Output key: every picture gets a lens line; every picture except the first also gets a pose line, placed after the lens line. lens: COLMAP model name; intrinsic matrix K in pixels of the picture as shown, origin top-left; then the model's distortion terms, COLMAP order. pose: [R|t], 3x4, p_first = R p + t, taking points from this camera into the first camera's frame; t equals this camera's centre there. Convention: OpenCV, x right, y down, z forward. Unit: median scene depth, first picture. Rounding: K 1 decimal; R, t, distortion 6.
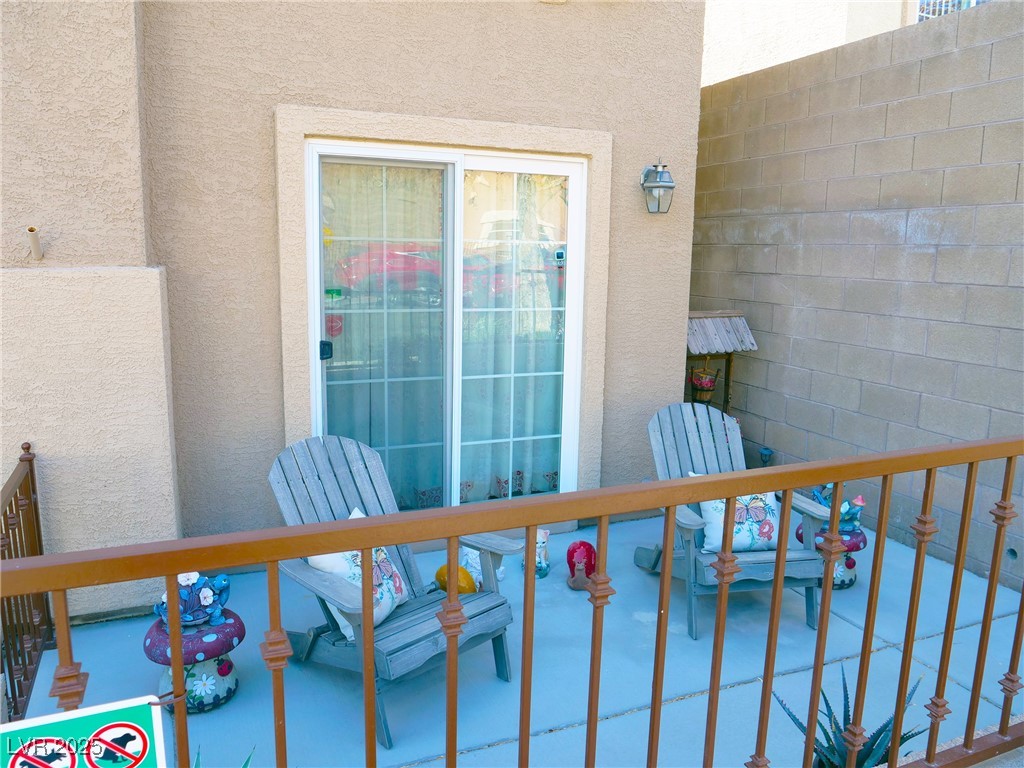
lens RADIAL K [[737.8, 0, 512.0], [0, 737.8, 384.0], [0, 0, 1]] dist [-0.051869, 0.011990]
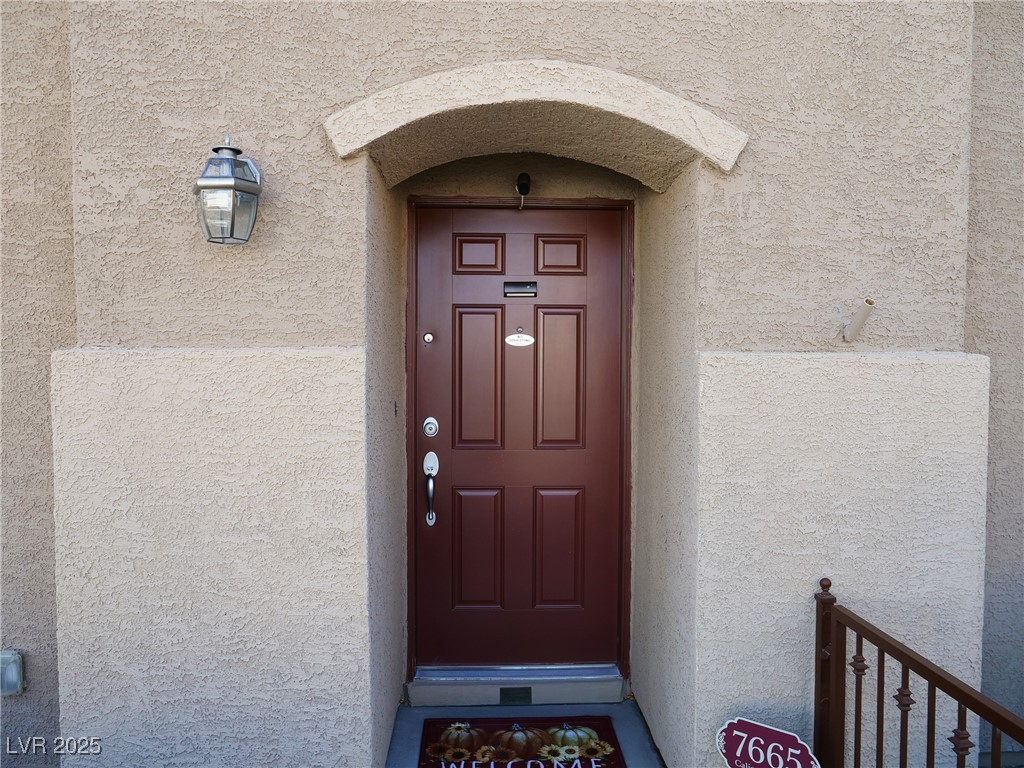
lens RADIAL K [[737.8, 0, 512.0], [0, 737.8, 384.0], [0, 0, 1]] dist [-0.051869, 0.011990]
pose [[0.932483, 0.000055, -0.361215, -0.696163], [-0.052672, 0.989332, -0.135823, -0.000023], [0.357354, 0.145678, 0.922538, 0.142332]]
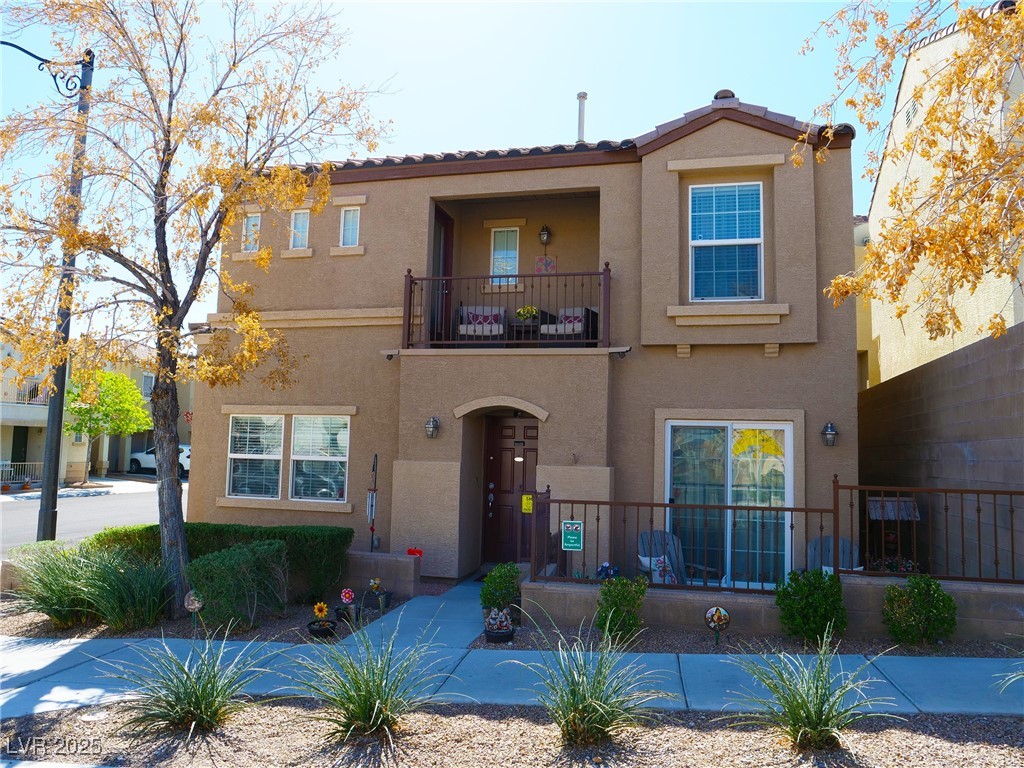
lens RADIAL K [[737.8, 0, 512.0], [0, 737.8, 384.0], [0, 0, 1]] dist [-0.051869, 0.011990]
pose [[0.787730, -0.054848, -0.613574, 1.089741], [-0.121130, 0.962792, -0.241577, 0.295587], [0.603995, 0.264620, 0.751776, -1.627031]]
